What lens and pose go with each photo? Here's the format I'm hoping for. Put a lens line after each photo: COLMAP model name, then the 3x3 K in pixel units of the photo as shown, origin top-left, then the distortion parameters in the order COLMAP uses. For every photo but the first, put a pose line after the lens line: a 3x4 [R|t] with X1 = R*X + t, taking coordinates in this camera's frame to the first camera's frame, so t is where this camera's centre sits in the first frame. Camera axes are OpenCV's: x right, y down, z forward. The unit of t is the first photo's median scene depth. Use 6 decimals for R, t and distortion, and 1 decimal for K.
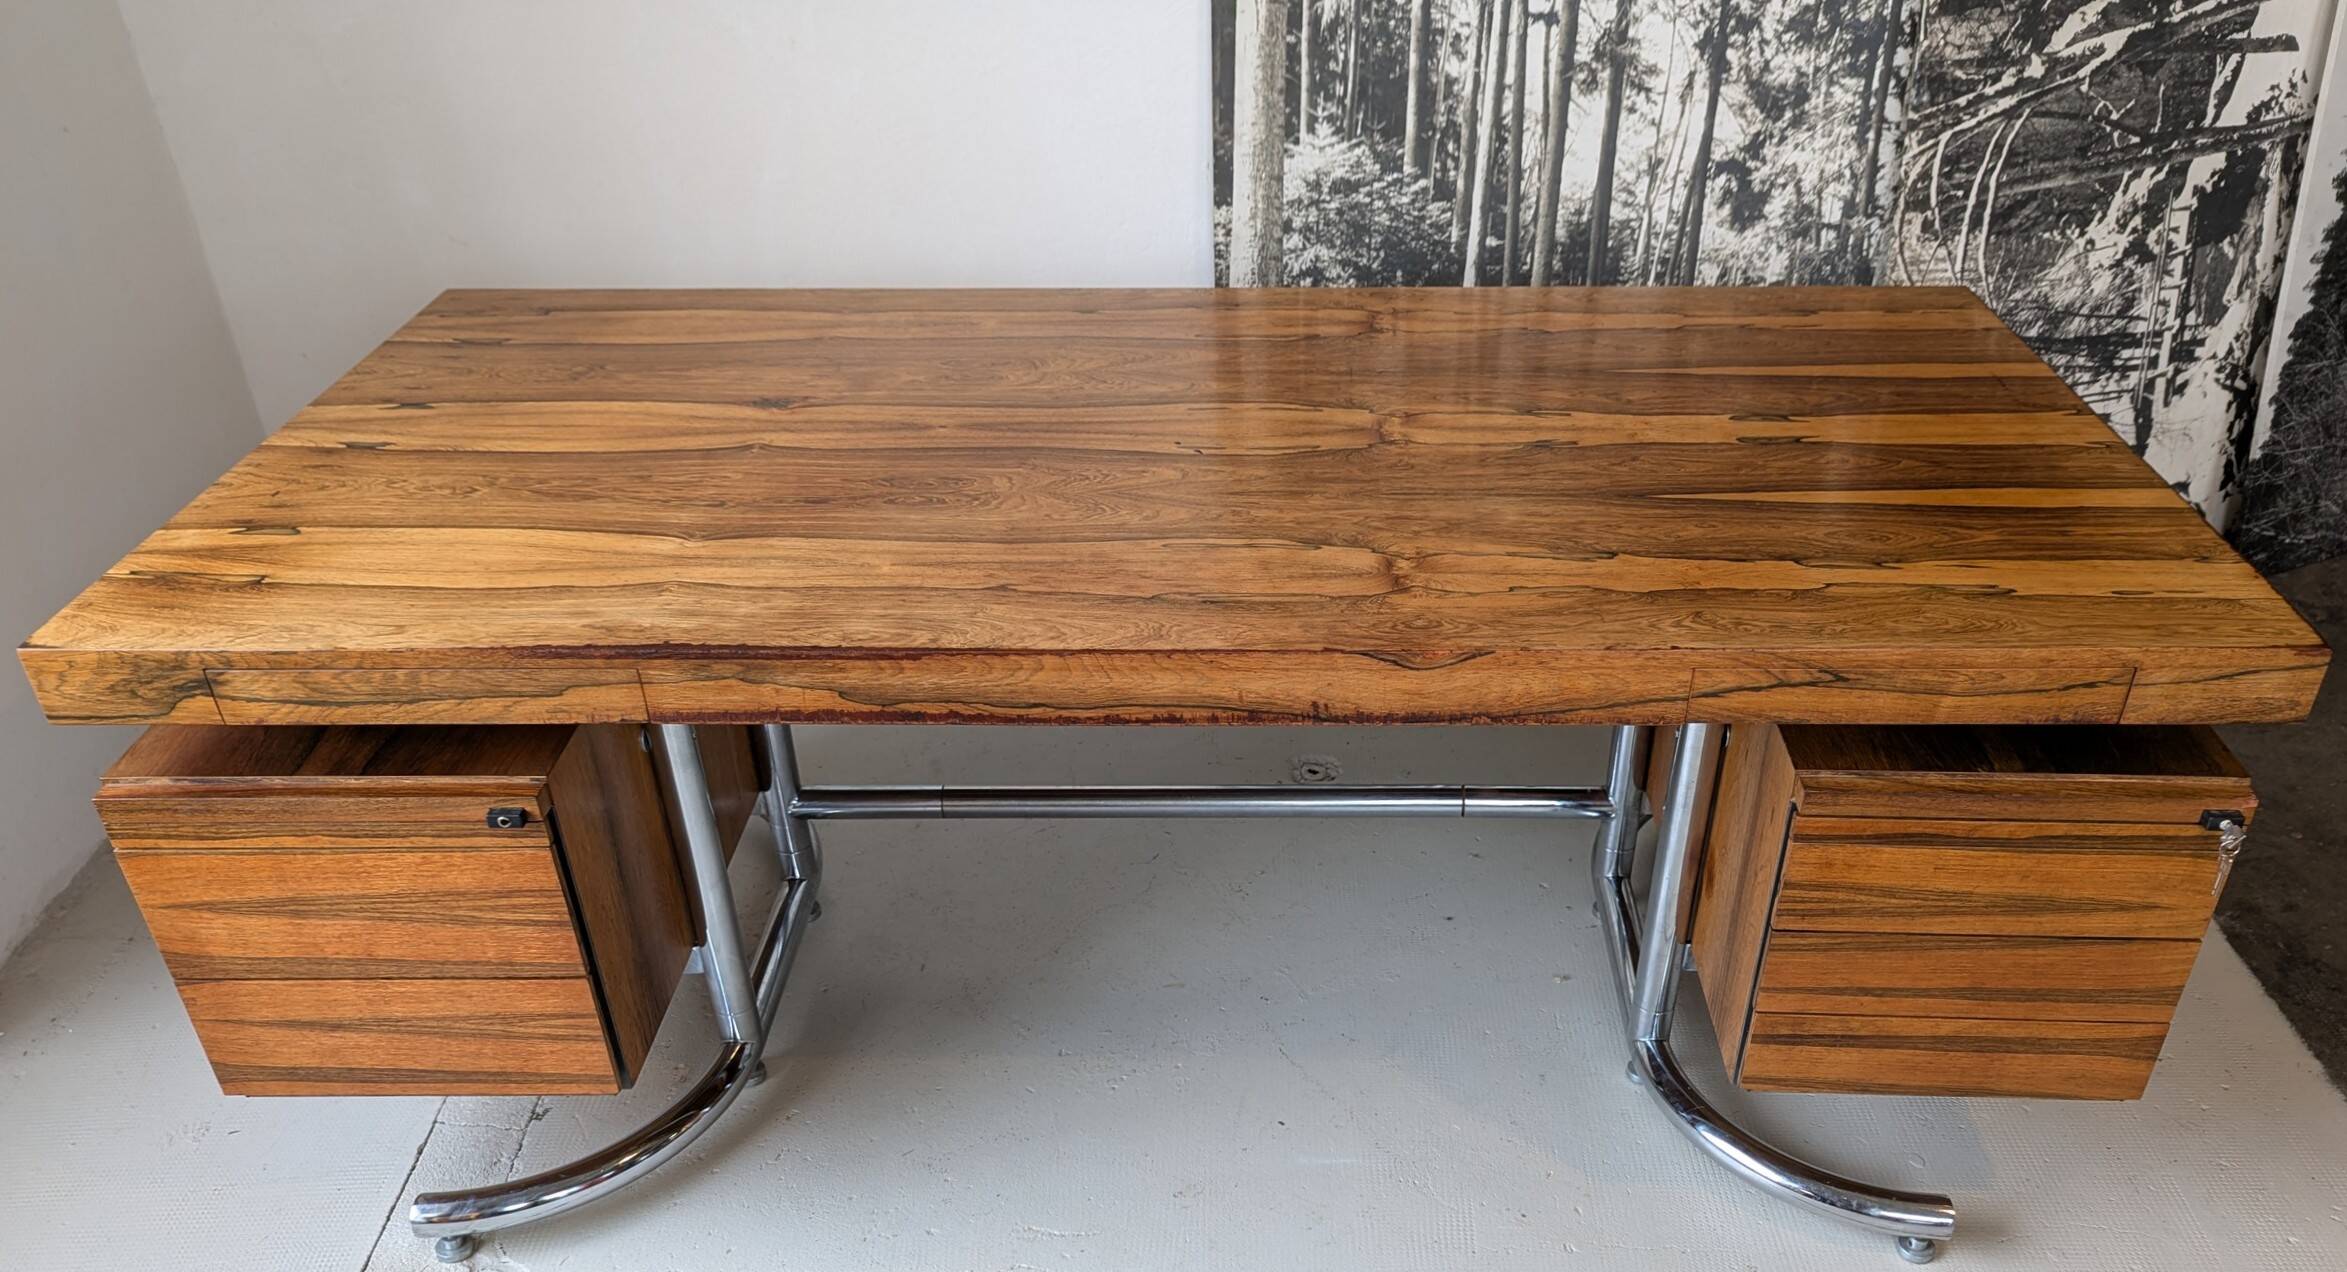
lens RADIAL K [[1806.2, 0, 1249.2], [0, 1806.2, 856.7], [0, 0, 1]] dist [0.066219, -0.068012]
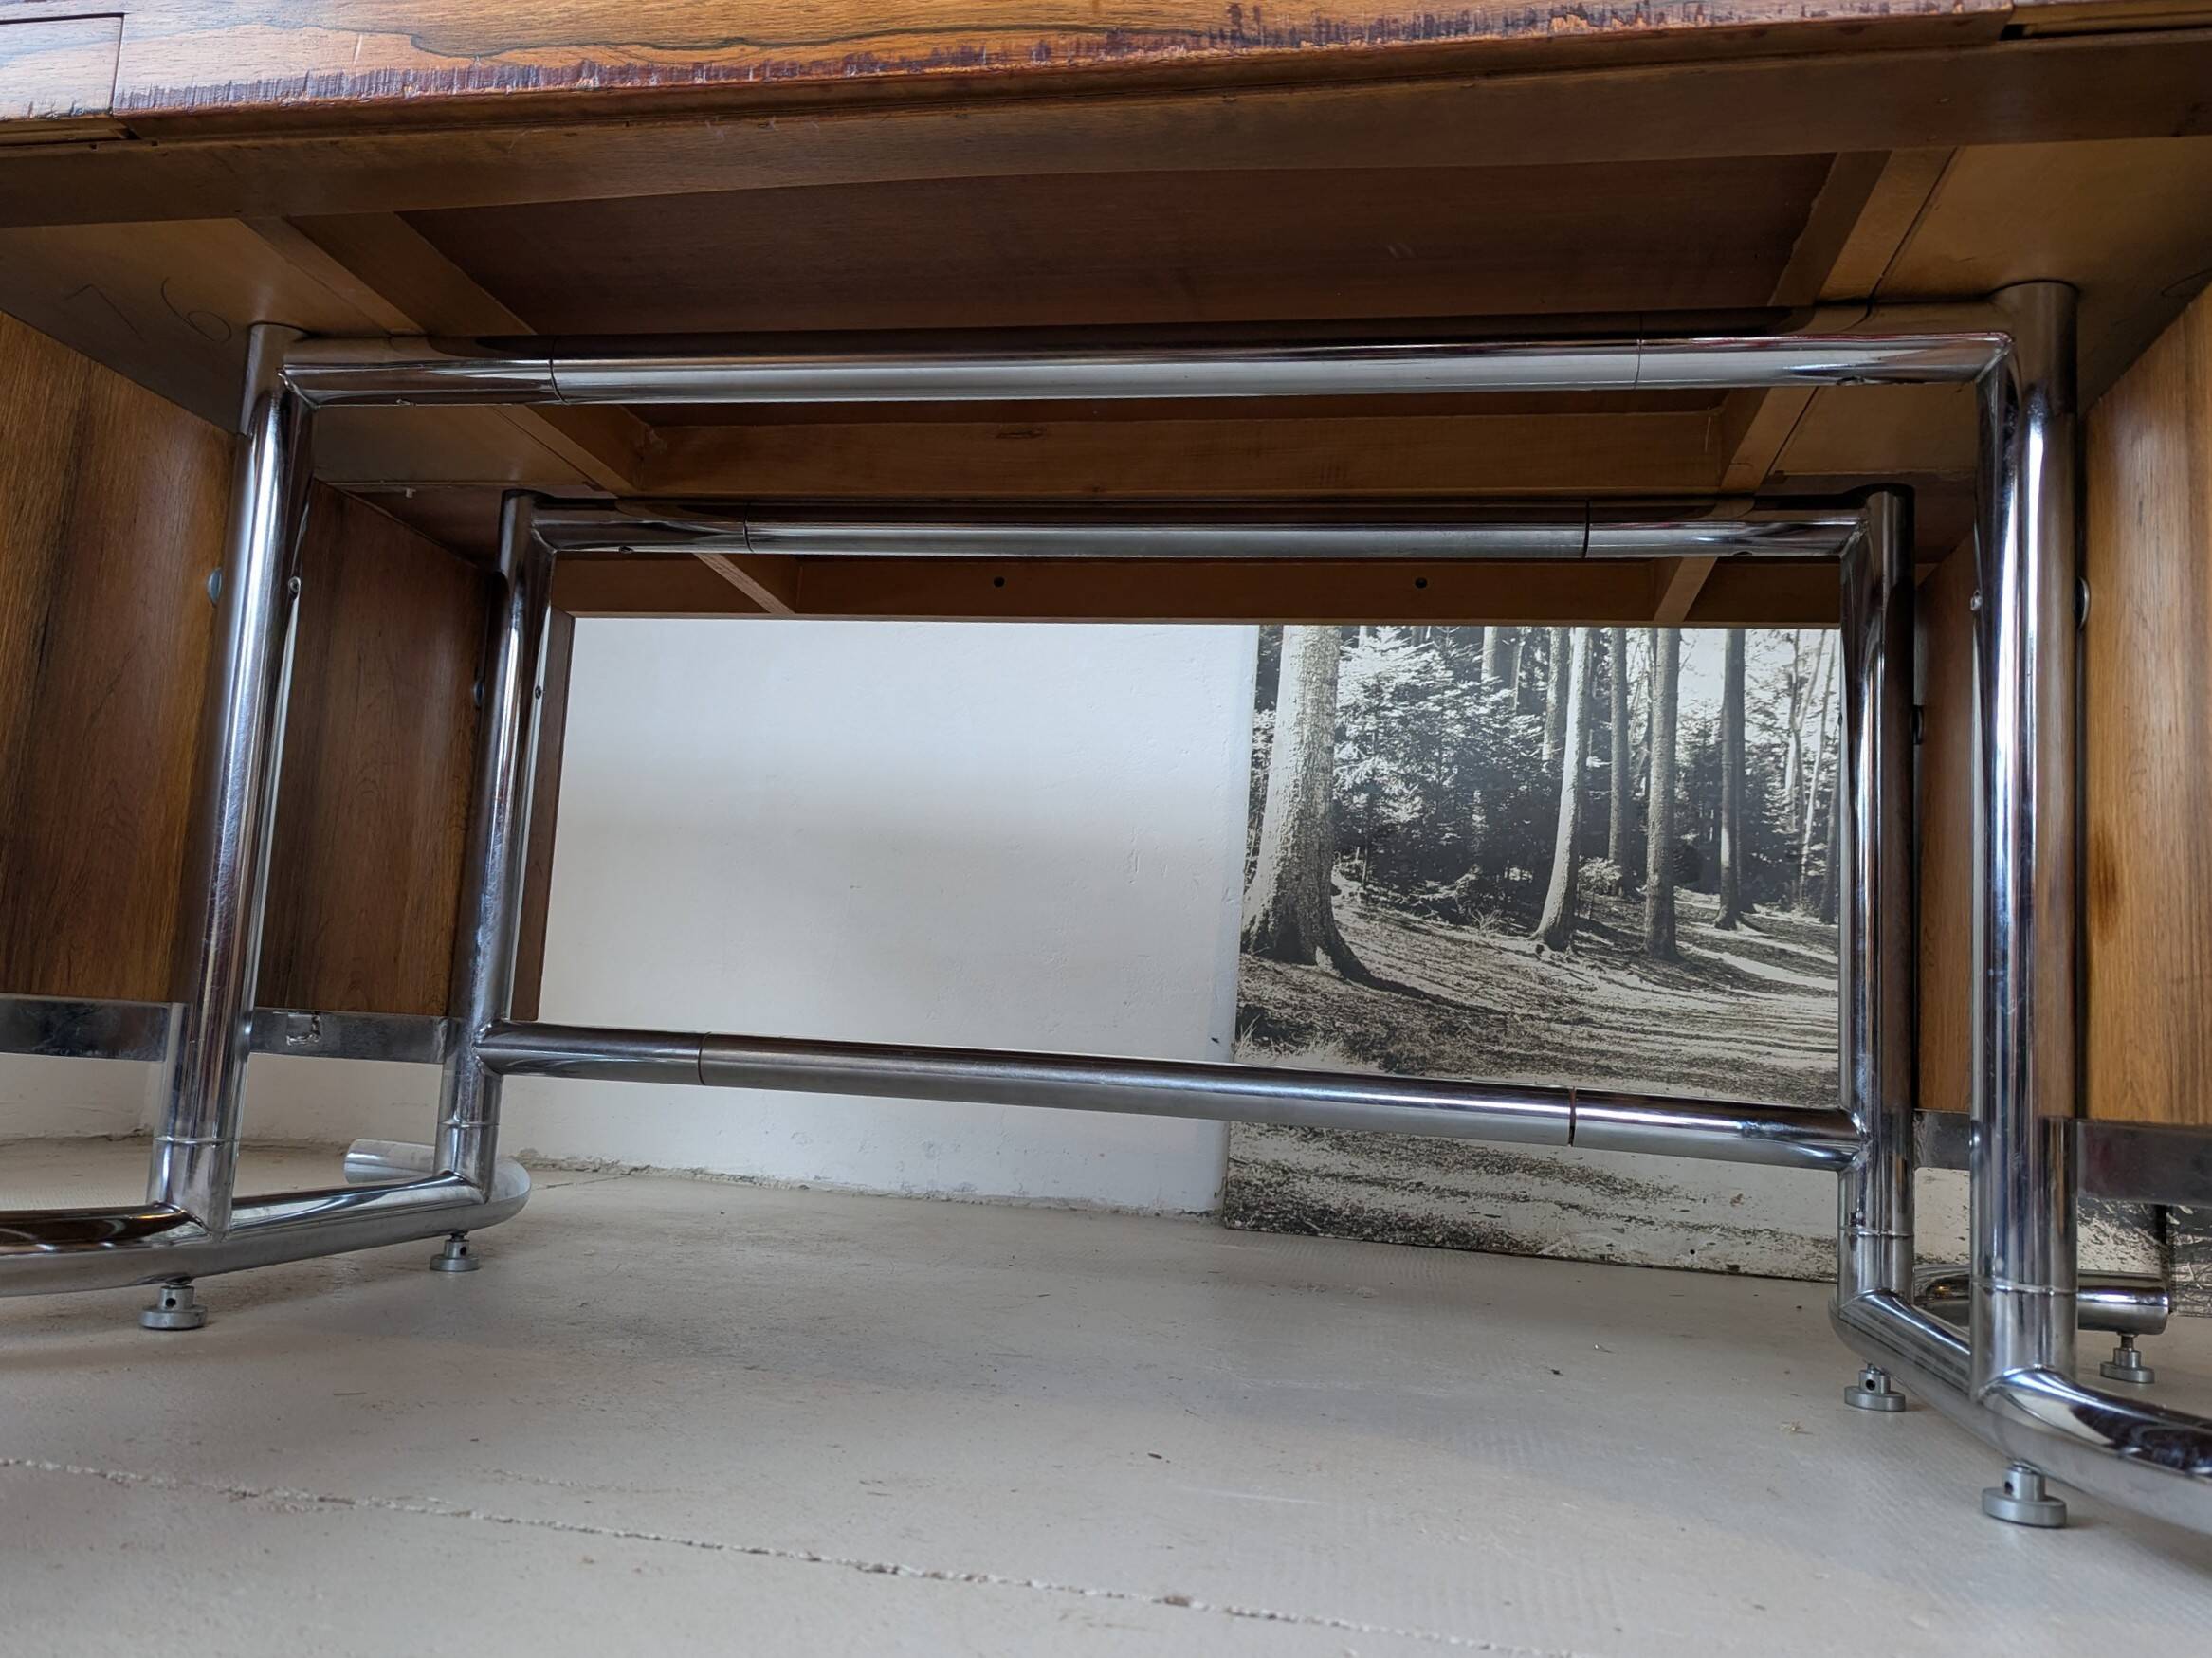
lens RADIAL K [[1715.5, 0, 1073.0], [0, 1715.5, 840.4], [0, 0, 1]] dist [0.055992, -0.062986]
pose [[0.980777, 0.043934, -0.190120, 0.055254], [-0.160997, 0.732715, -0.661217, 0.246242], [0.110254, 0.679116, 0.725704, 0.457776]]
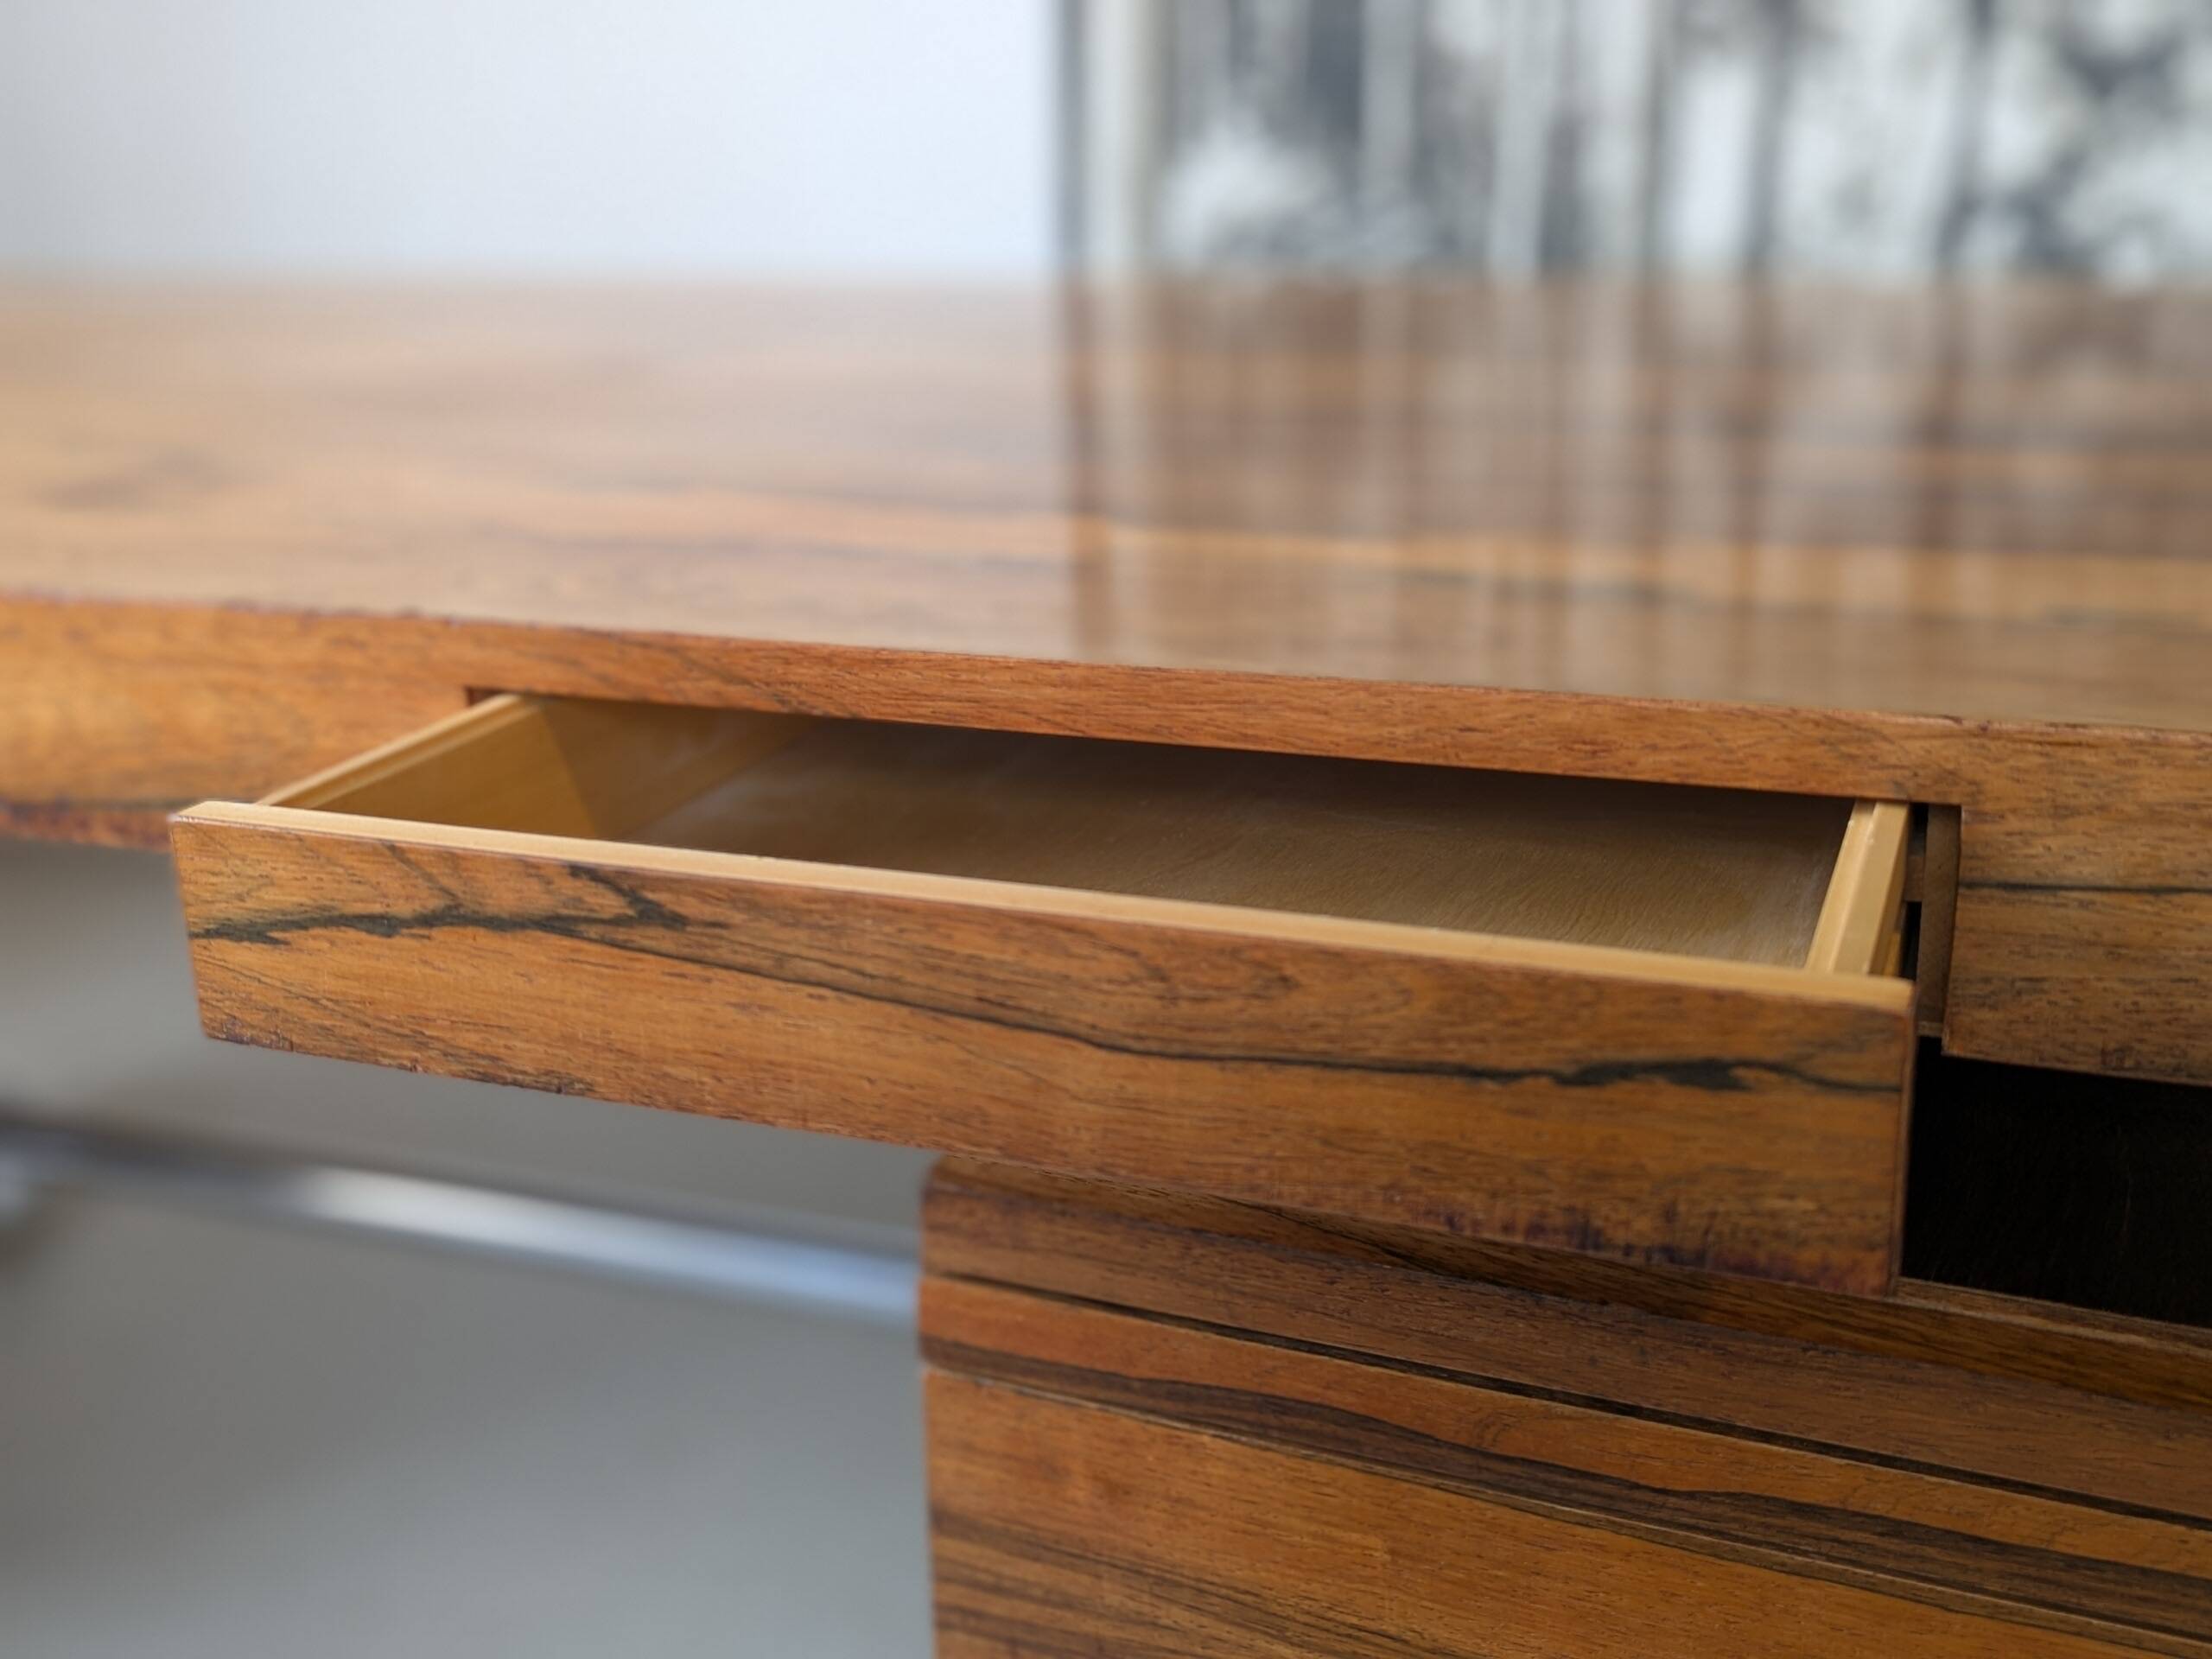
lens RADIAL K [[2377.8, 0, 1070.2], [0, 2377.8, 823.9], [0, 0, 1]] dist [0.054149, -0.029422]
pose [[0.932053, 0.089396, -0.351120, 0.275573], [-0.185694, 0.949994, -0.251057, 0.001063], [0.311118, 0.299199, 0.902045, 0.380452]]
